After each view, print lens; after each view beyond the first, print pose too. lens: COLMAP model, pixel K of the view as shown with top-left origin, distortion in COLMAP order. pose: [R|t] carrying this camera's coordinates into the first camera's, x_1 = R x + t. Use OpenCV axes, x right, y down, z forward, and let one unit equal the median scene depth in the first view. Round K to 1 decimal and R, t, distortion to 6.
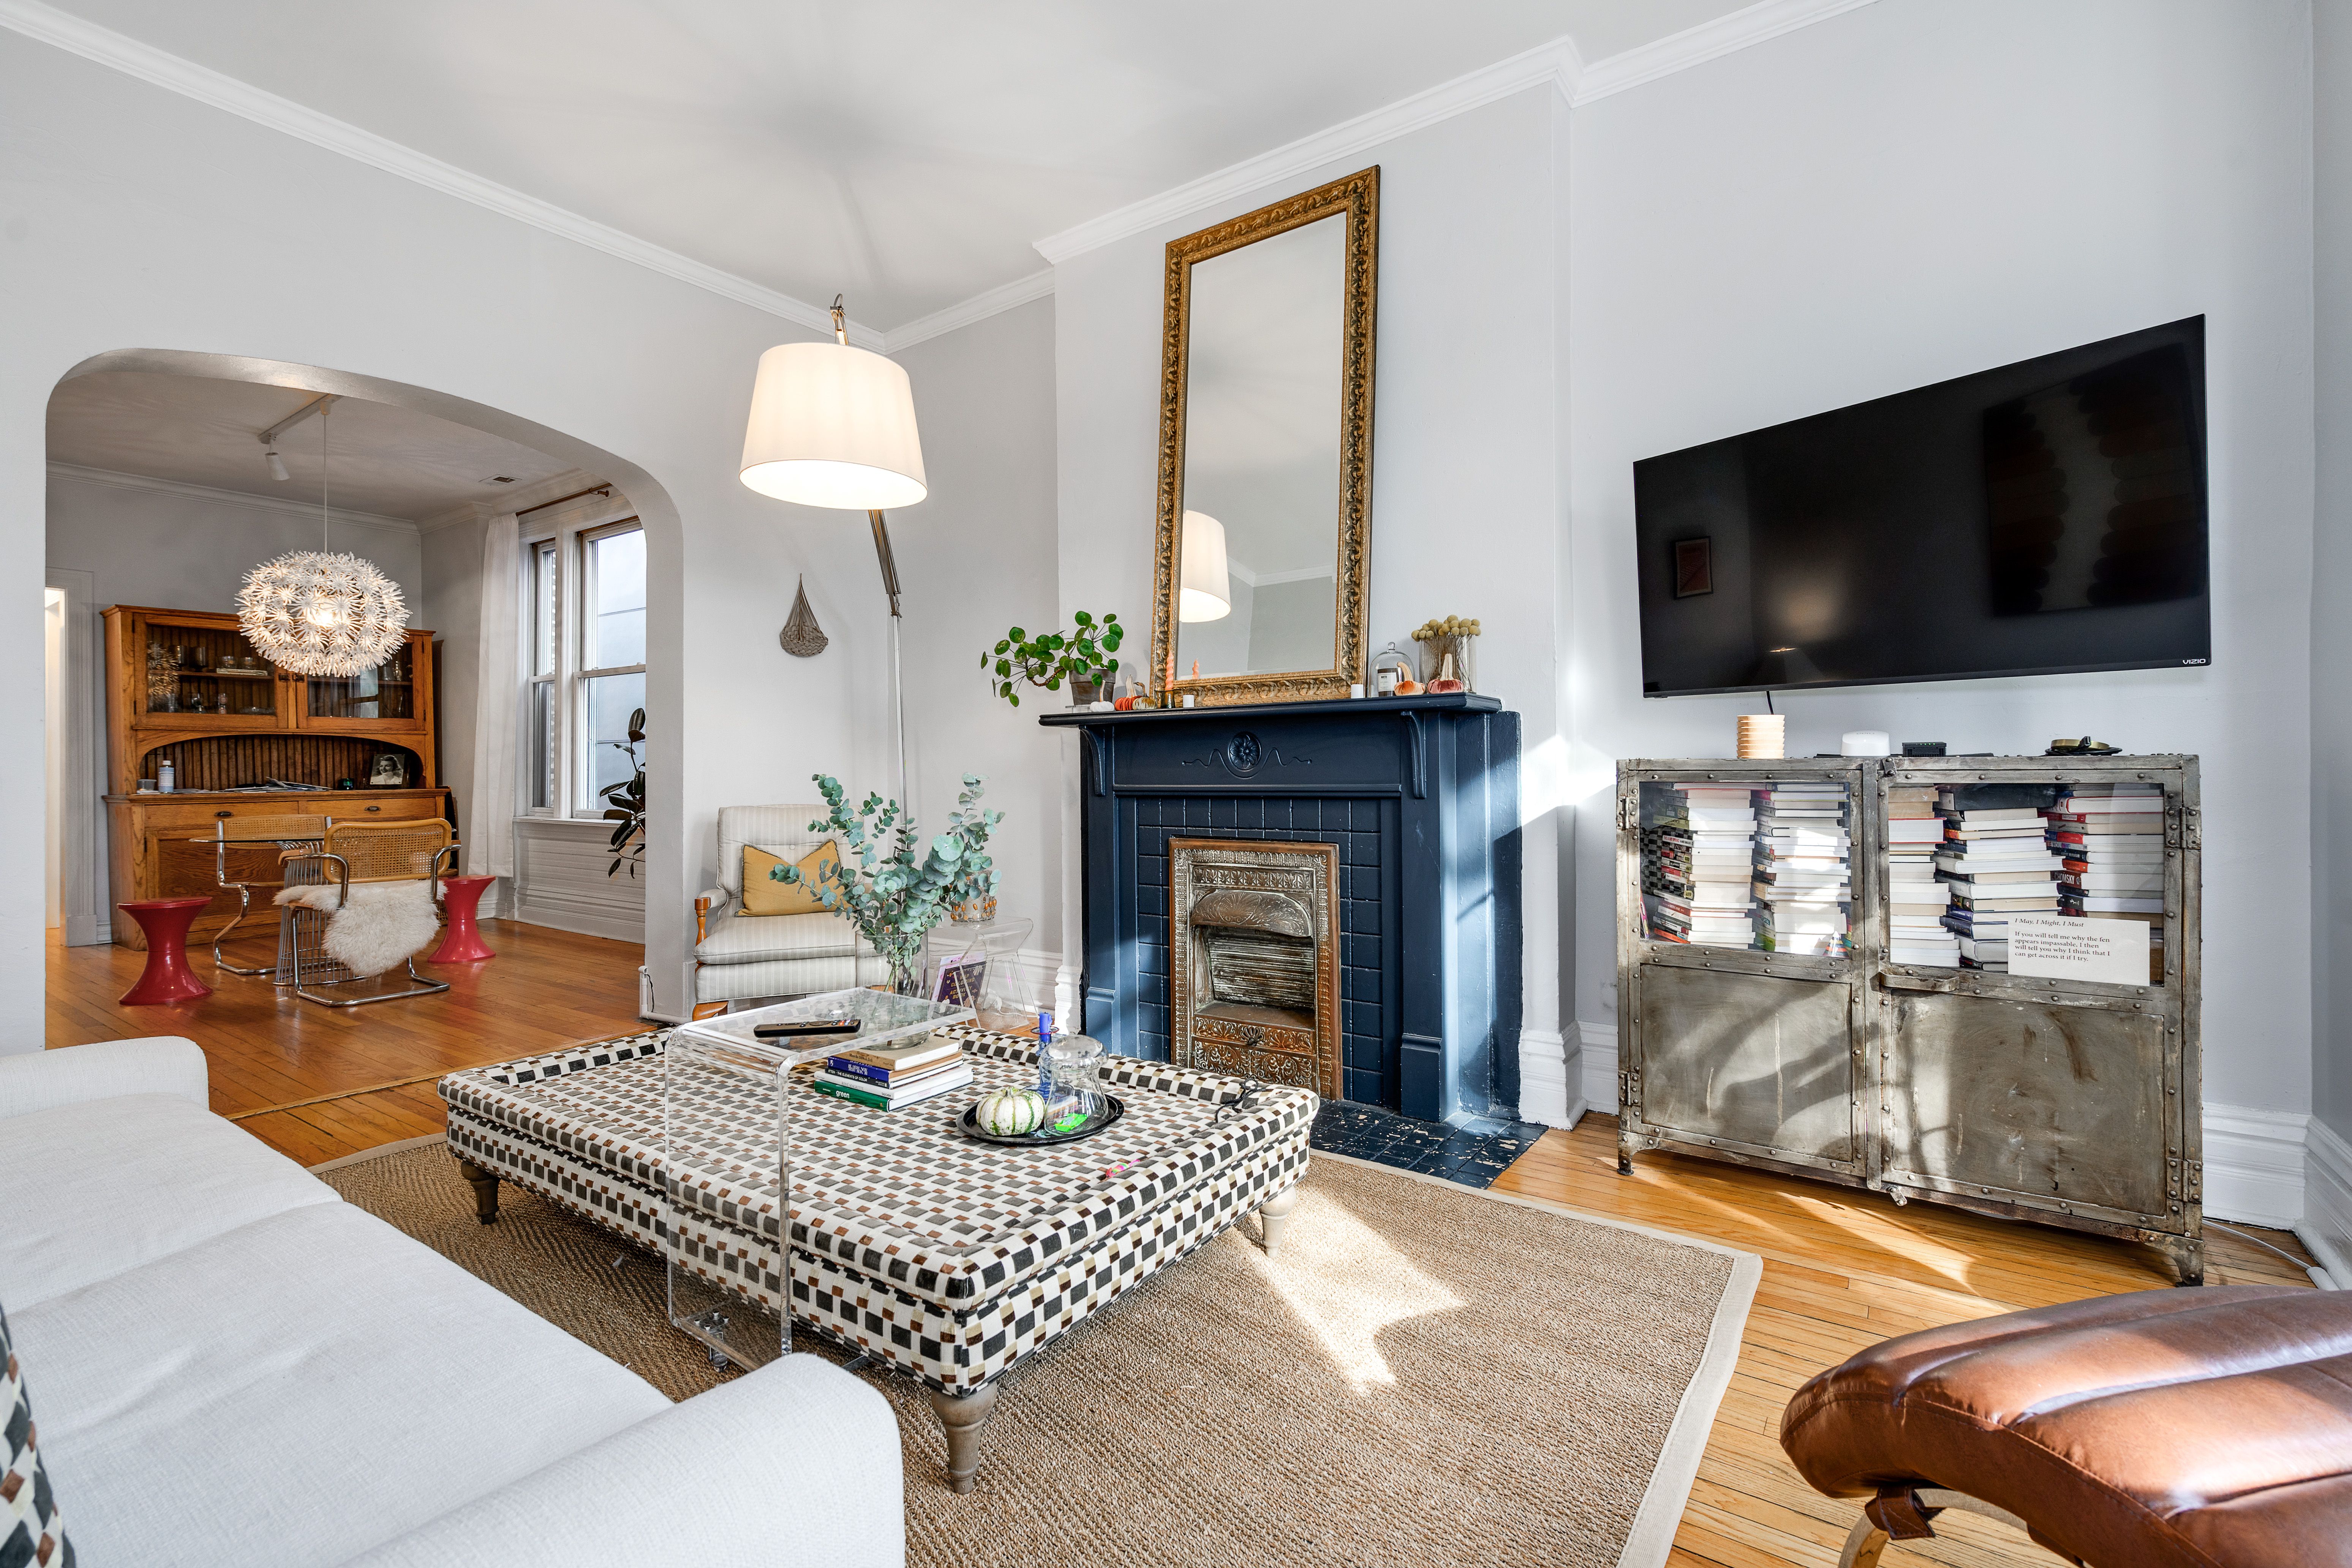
lens RADIAL K [[1028.6, 0, 1180.3], [0, 1028.6, 782.2], [0, 0, 1]] dist [0.016232, 0.000449]
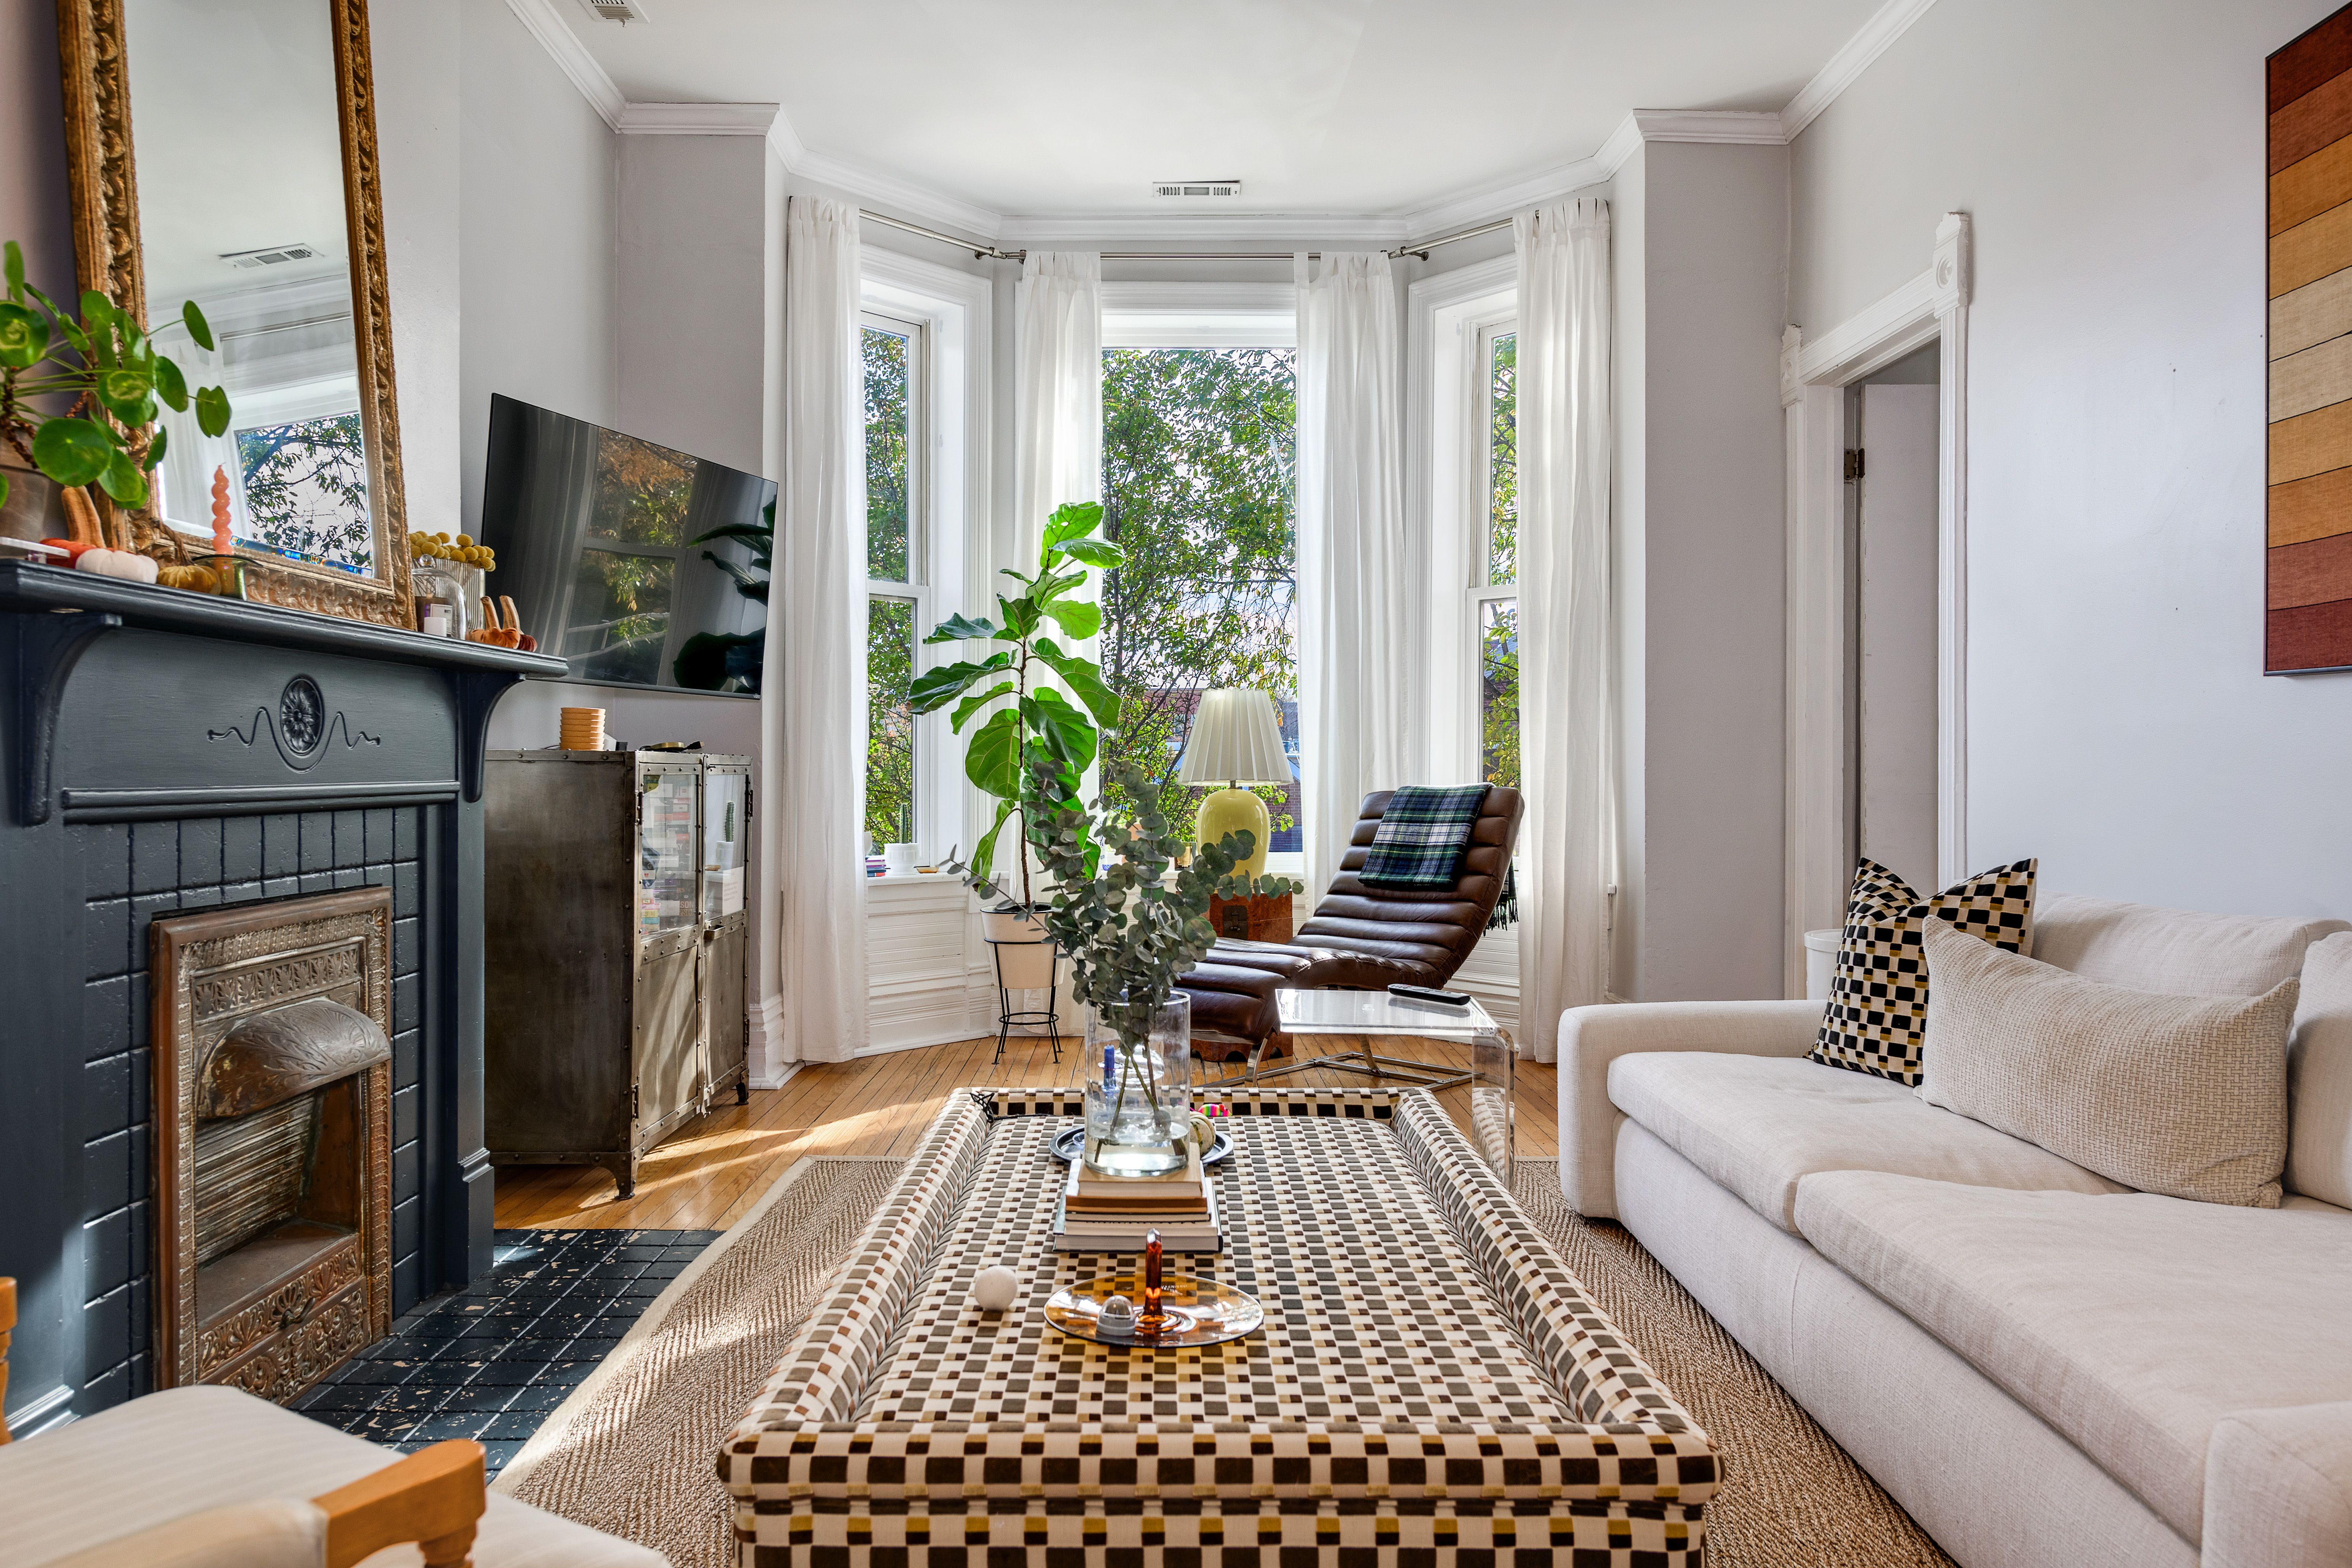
lens RADIAL K [[1536.4, 0, 1186.7], [0, 1536.4, 766.2], [0, 0, 1]] dist [0.007466, 0.000579]
pose [[-0.586675, 0.003694, 0.809814, -0.907311], [-0.000664, 0.999987, -0.005043, -0.003004], [-0.809822, -0.003497, -0.586665, 1.290849]]
